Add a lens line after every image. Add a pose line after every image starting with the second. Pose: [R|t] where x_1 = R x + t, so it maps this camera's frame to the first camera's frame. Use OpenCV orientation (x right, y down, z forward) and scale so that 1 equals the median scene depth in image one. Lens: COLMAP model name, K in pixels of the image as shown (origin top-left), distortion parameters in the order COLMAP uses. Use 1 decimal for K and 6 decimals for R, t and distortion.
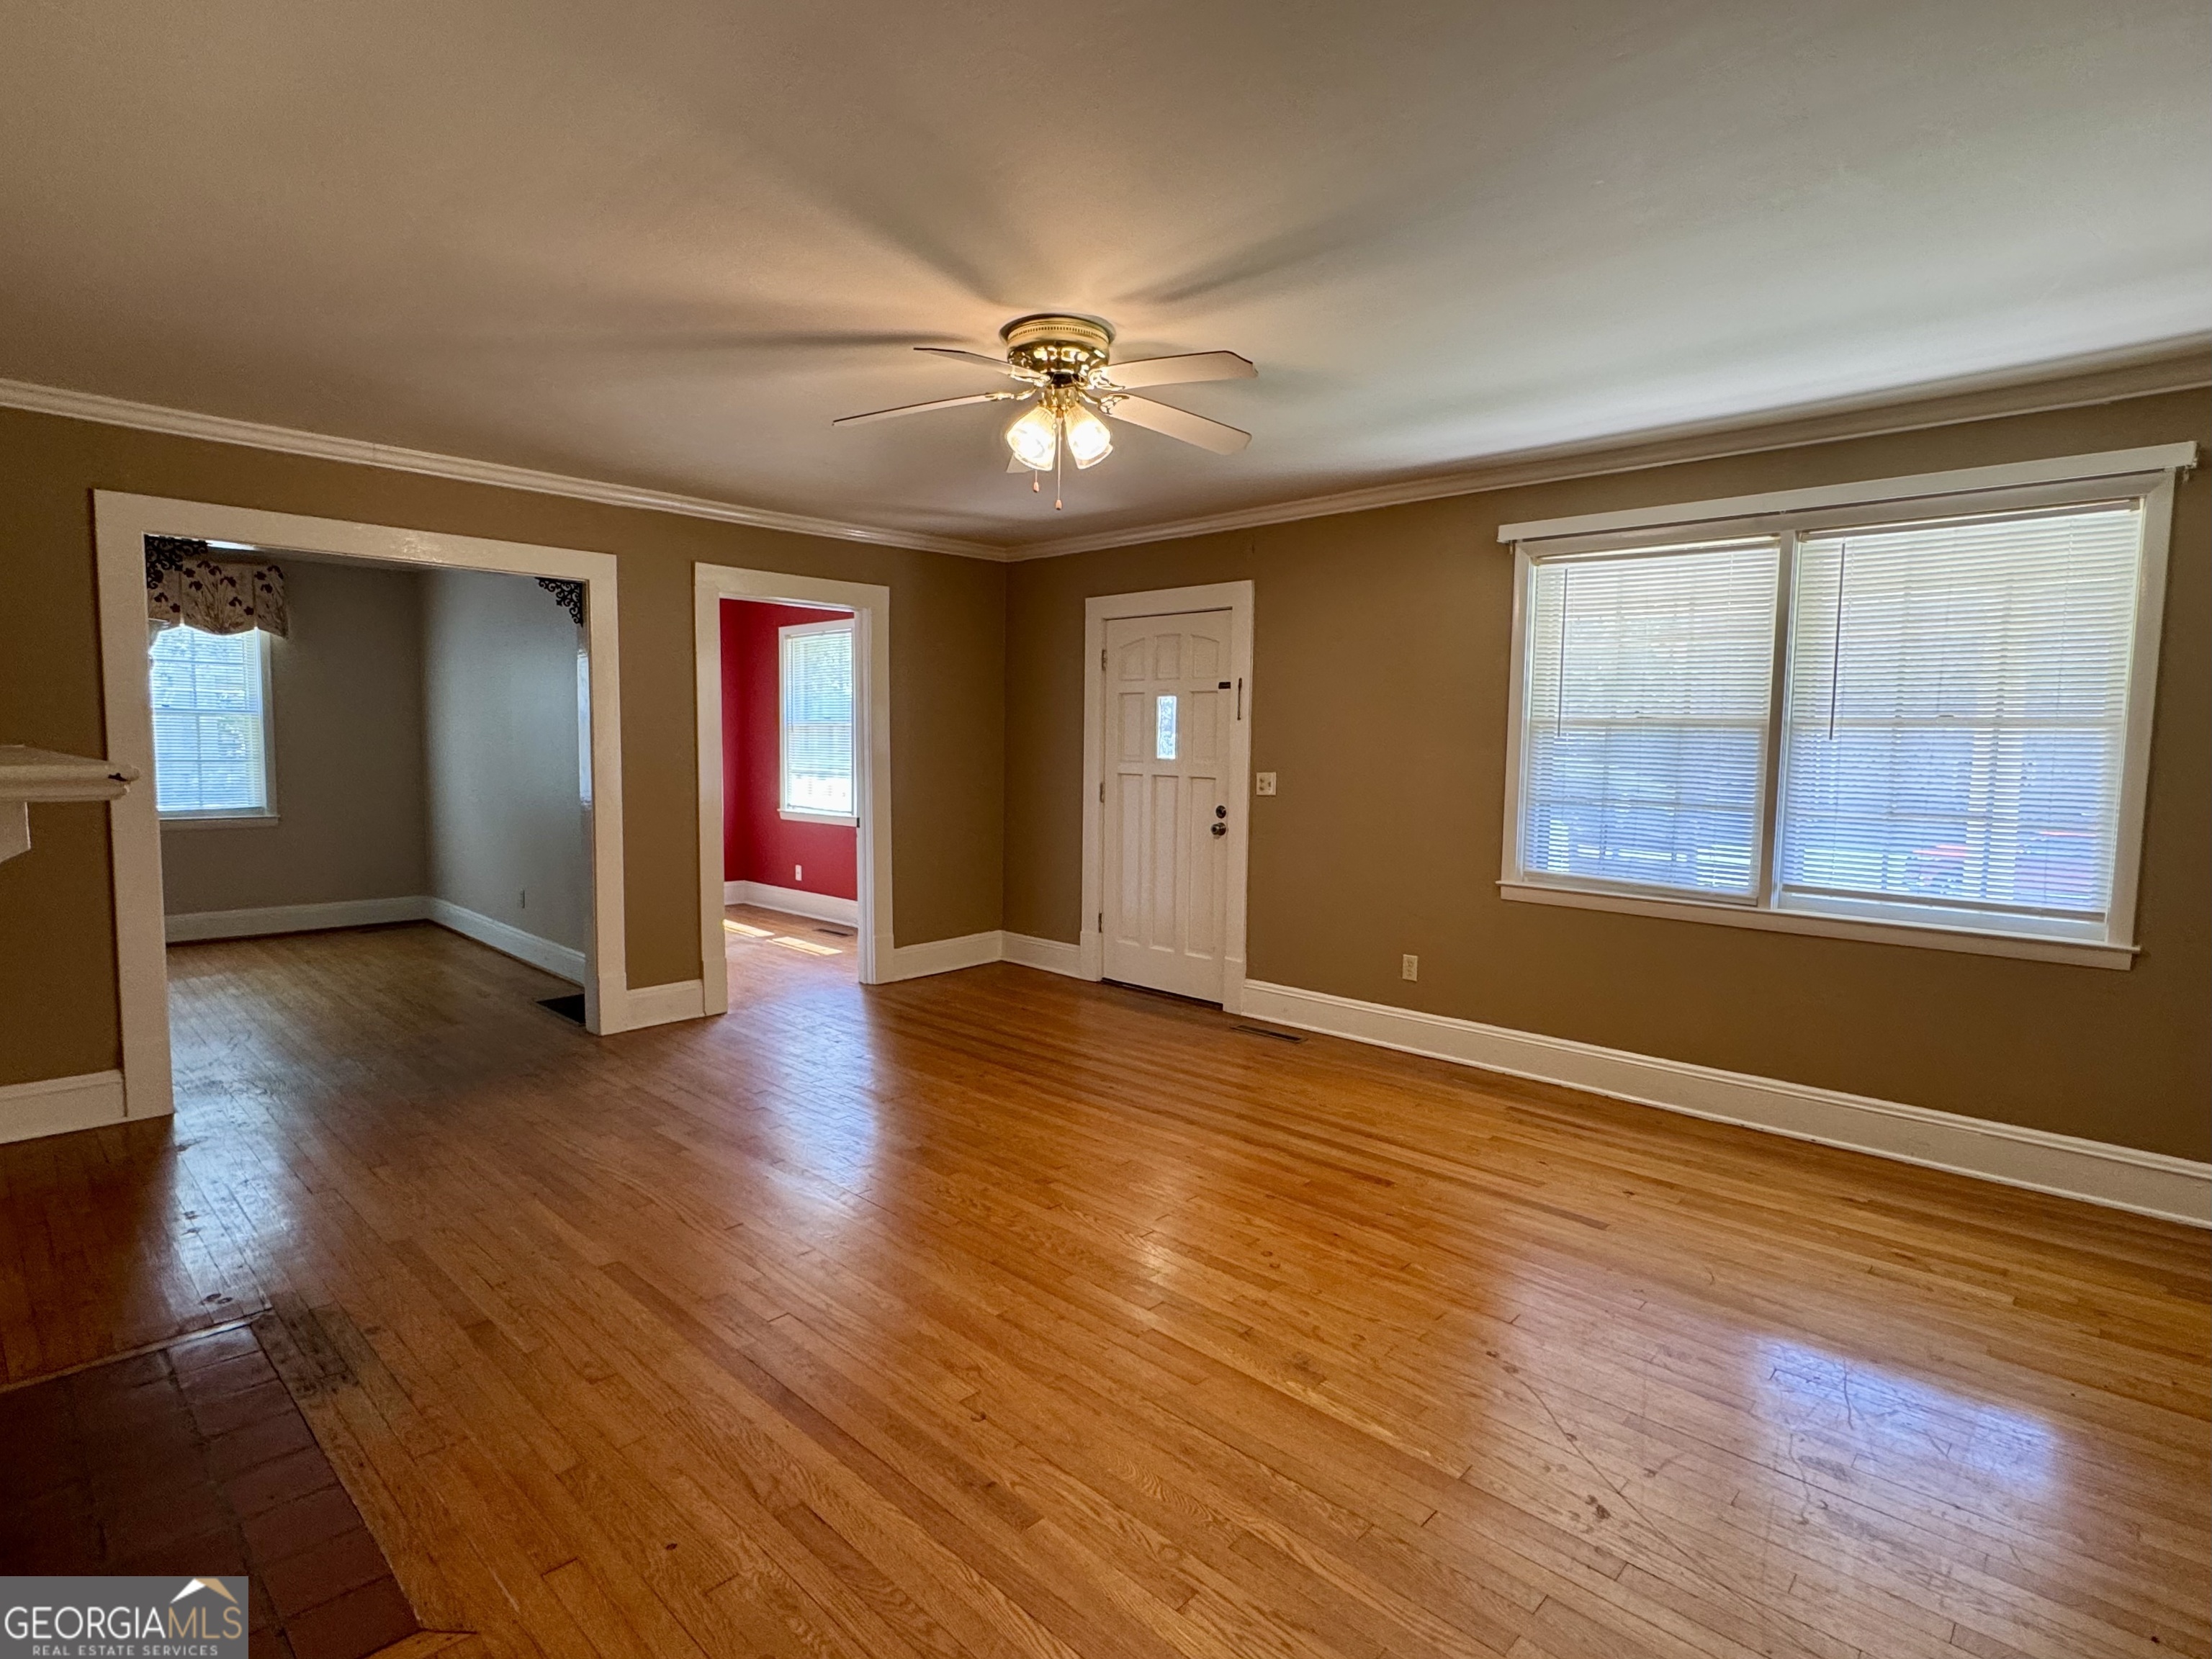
lens RADIAL K [[1131.6, 0, 1114.7], [0, 1131.6, 823.2], [0, 0, 1]] dist [0.000480, 0.000861]
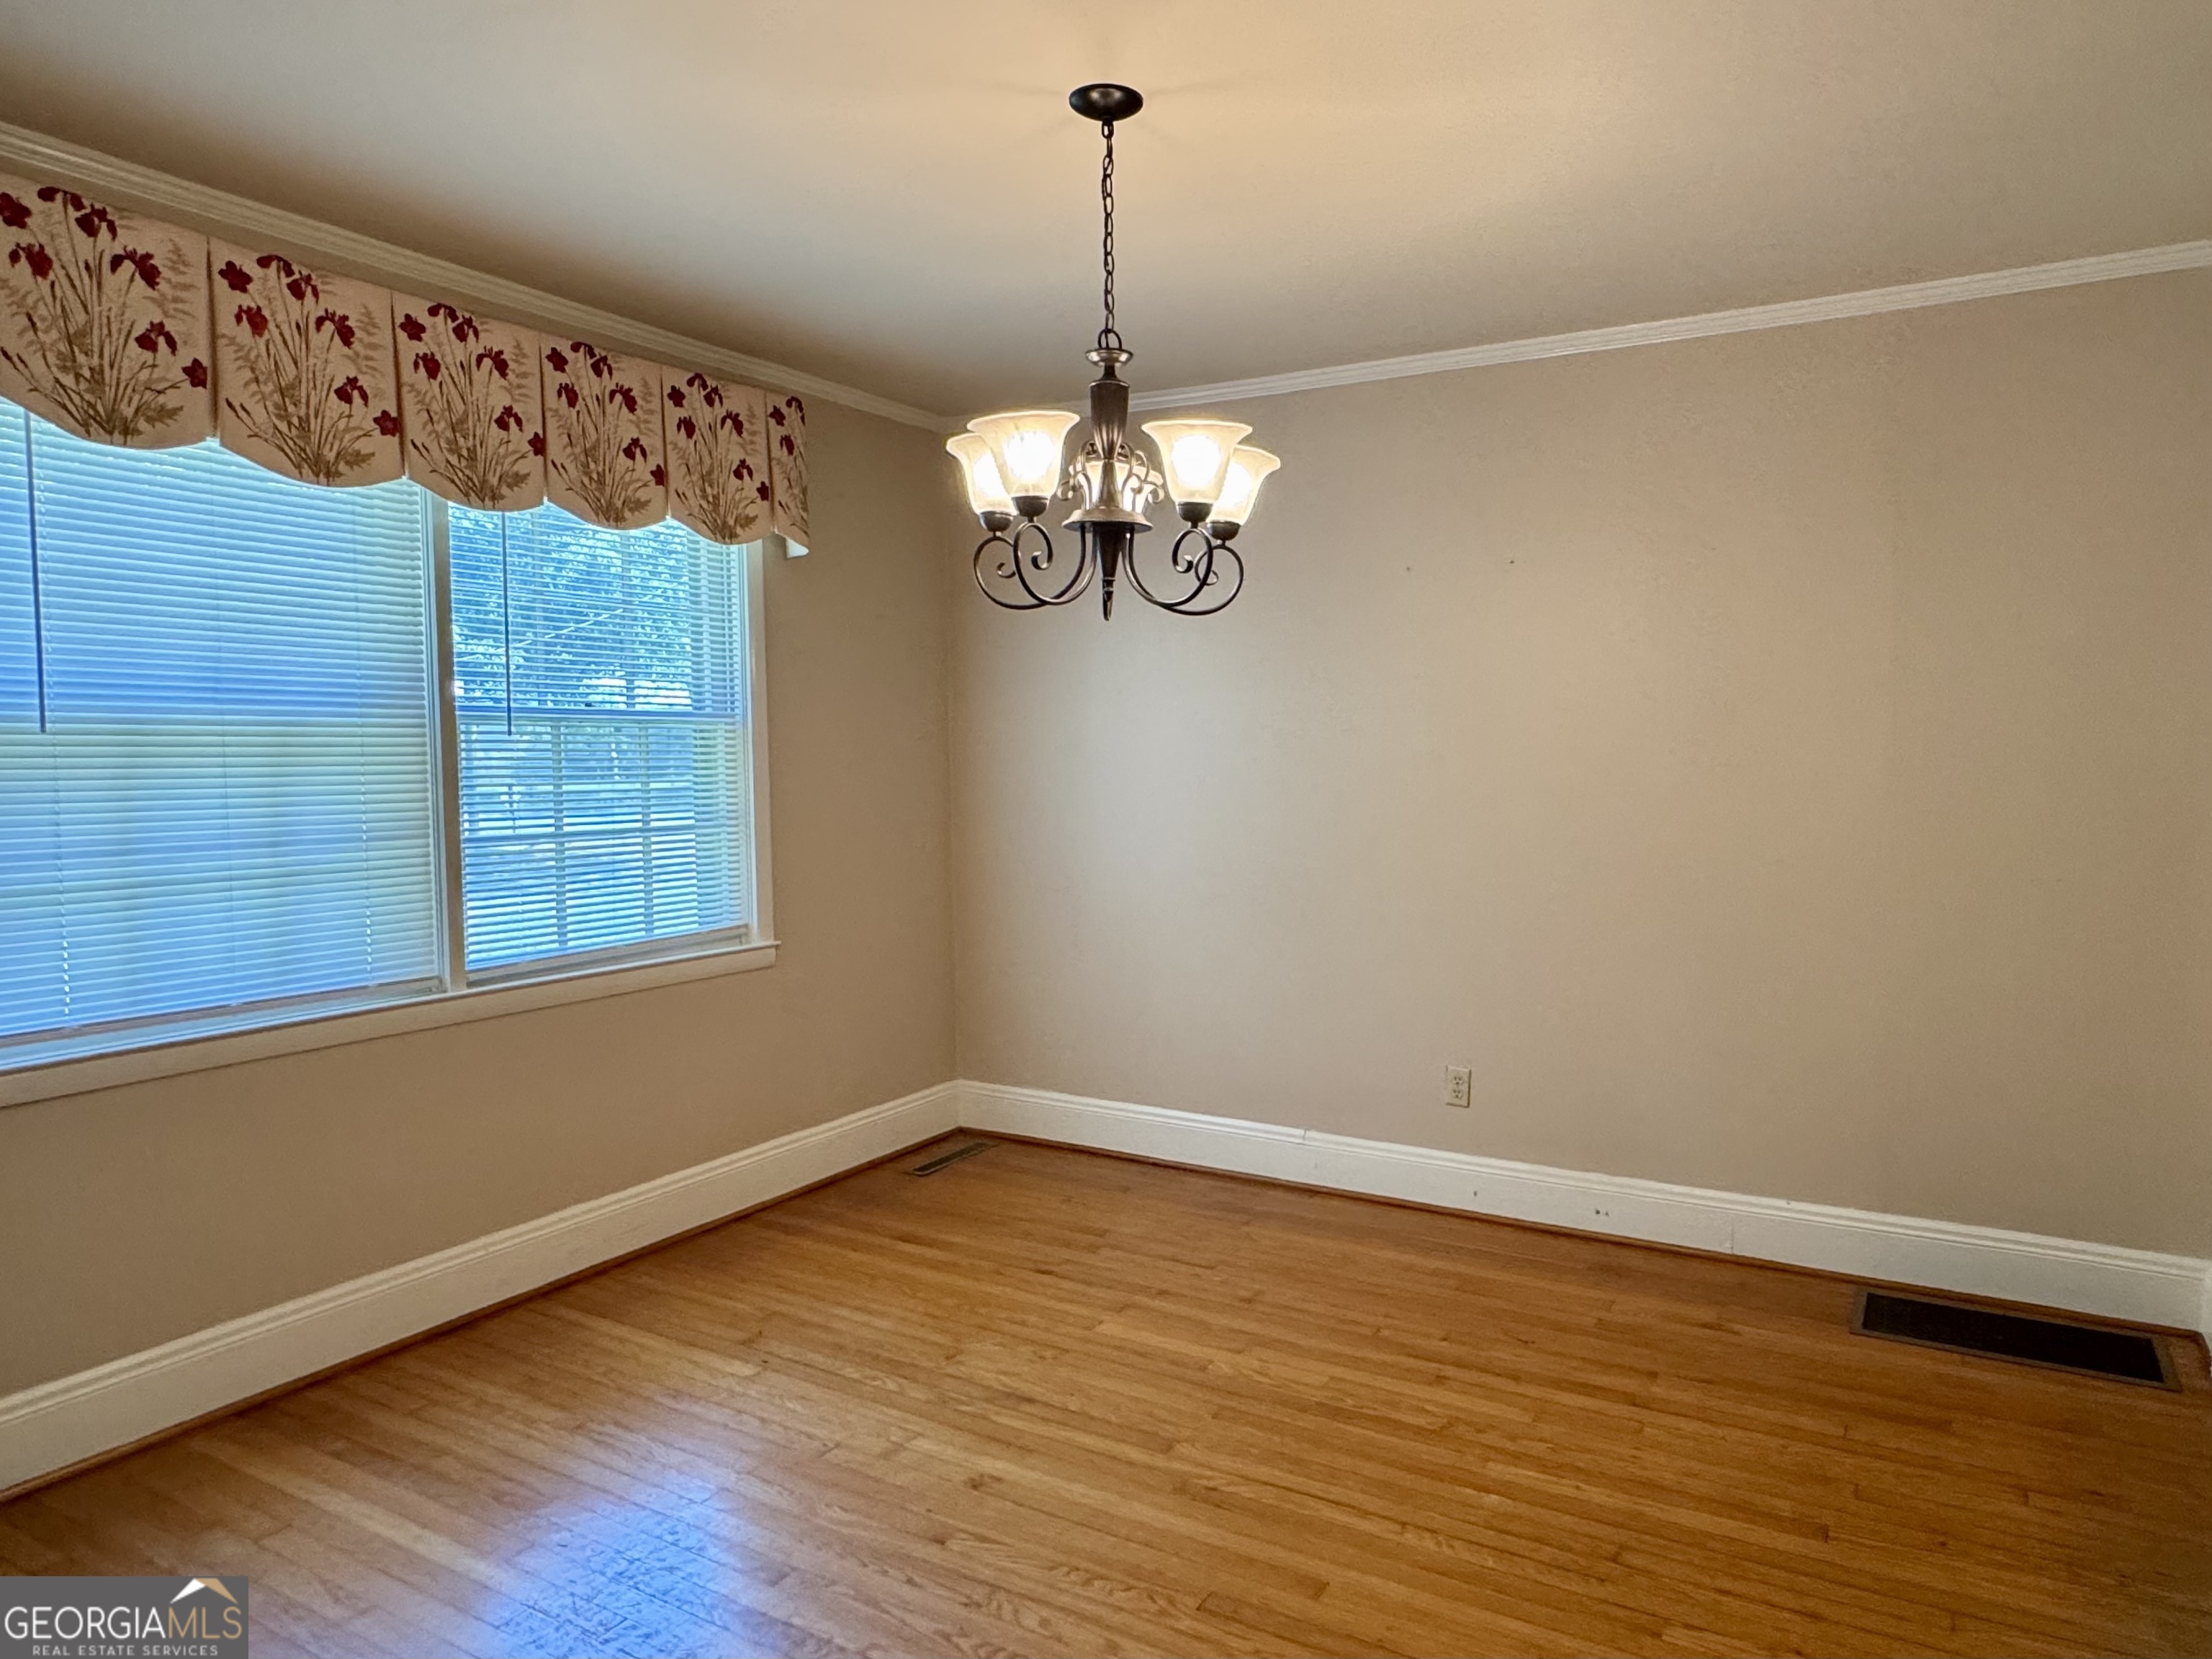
lens RADIAL K [[1357.1, 0, 1214.1], [0, 1357.1, 817.2], [0, 0, 1]] dist [-0.002661, -0.000308]
pose [[0.963534, -0.035848, 0.265173, -1.323700], [0.041626, 0.999002, -0.016200, -0.075673], [-0.264328, 0.026648, 0.964065, 0.782960]]
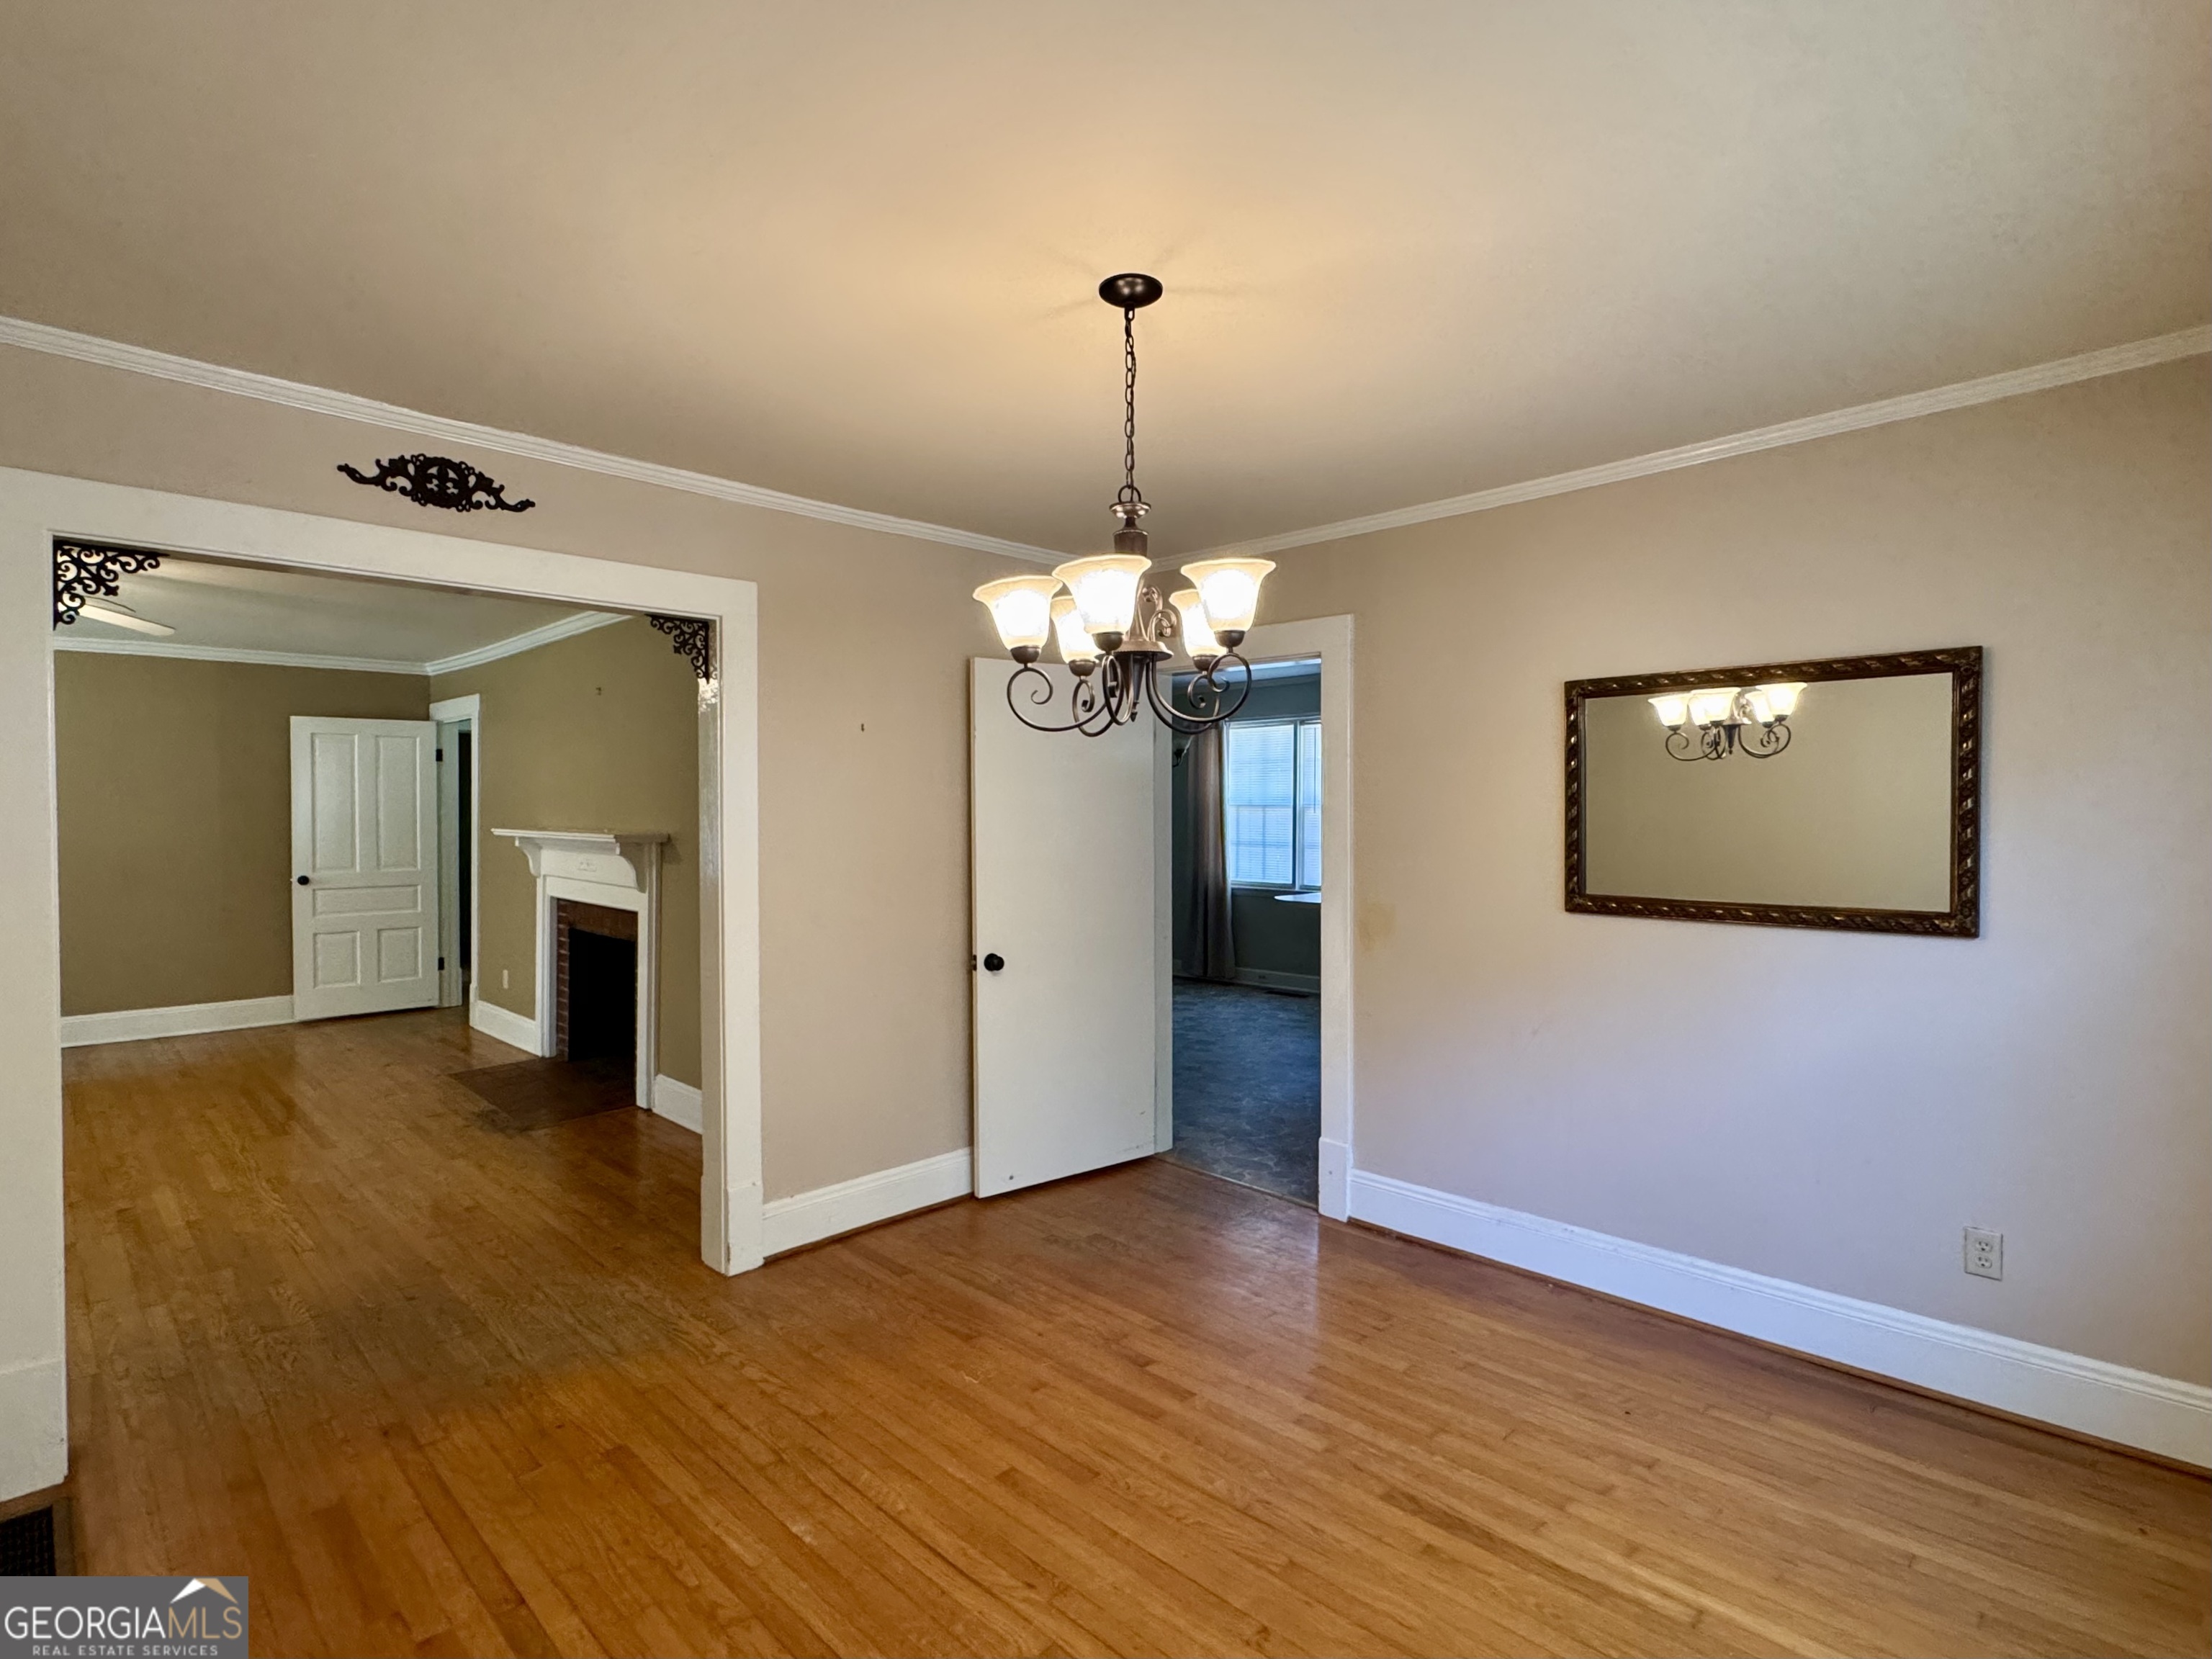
lens RADIAL K [[1083.7, 0, 1104.0], [0, 1083.7, 824.2], [0, 0, 1]] dist [-0.000314, -0.000514]
pose [[-0.999561, -0.013935, 0.026158, -1.210804], [-0.011575, 0.996026, 0.088306, -0.175073], [-0.027285, 0.087964, -0.995750, 1.876354]]
